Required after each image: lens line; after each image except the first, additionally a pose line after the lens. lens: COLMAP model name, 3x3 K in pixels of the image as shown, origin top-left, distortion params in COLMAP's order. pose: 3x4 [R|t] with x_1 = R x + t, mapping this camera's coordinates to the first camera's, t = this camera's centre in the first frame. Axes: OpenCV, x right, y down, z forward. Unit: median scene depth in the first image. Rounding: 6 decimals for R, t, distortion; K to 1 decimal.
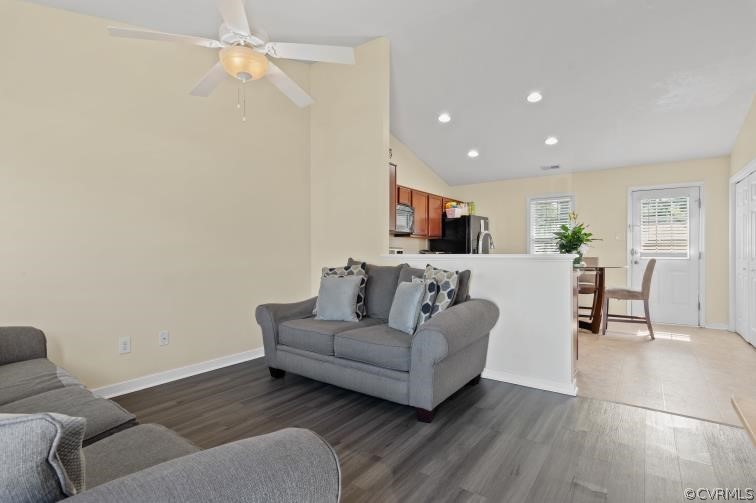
lens RADIAL K [[381.3, 0, 378.7], [0, 381.3, 250.5], [0, 0, 1]] dist [-0.005058, -0.002189]
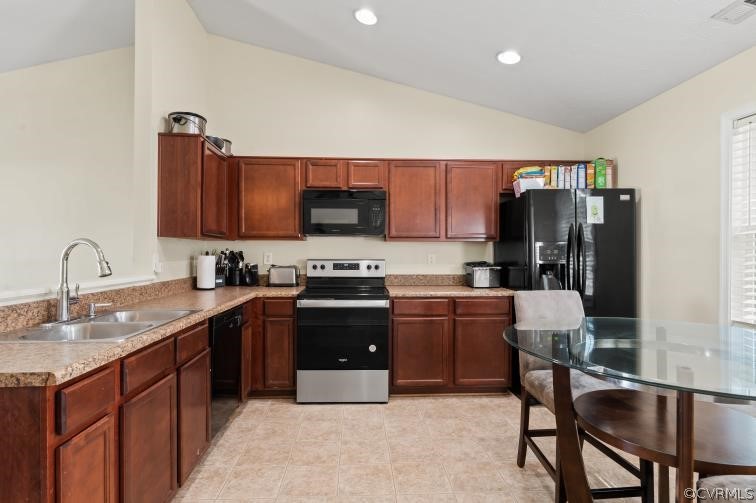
lens RADIAL K [[398.6, 0, 375.5], [0, 398.6, 252.5], [0, 0, 1]] dist [0.002033, -0.000602]
pose [[0.618004, 0.006893, -0.786145, 0.575237], [-0.005240, 0.999975, 0.004650, -0.020325], [0.786157, 0.001246, 0.618025, 0.626190]]
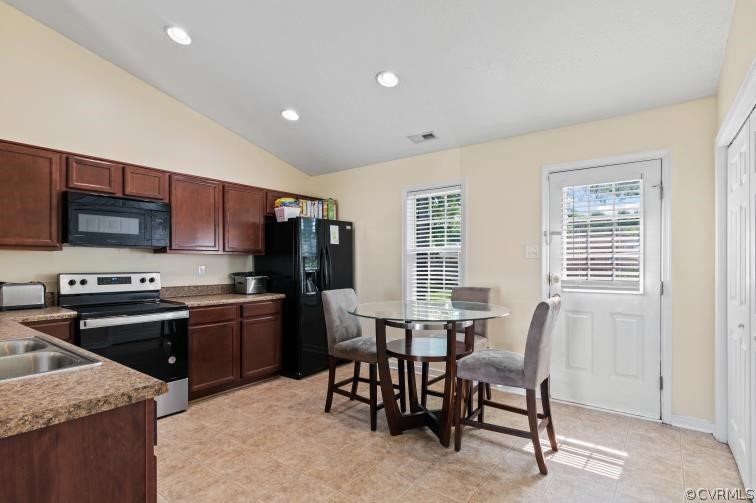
lens RADIAL K [[381.3, 0, 383.1], [0, 381.3, 262.5], [0, 0, 1]] dist [-0.005058, -0.002189]
pose [[0.999812, 0.001450, -0.019324, 0.441540], [-0.001508, 0.999994, -0.002960, -0.019911], [0.019320, 0.002988, 0.999809, 0.435889]]
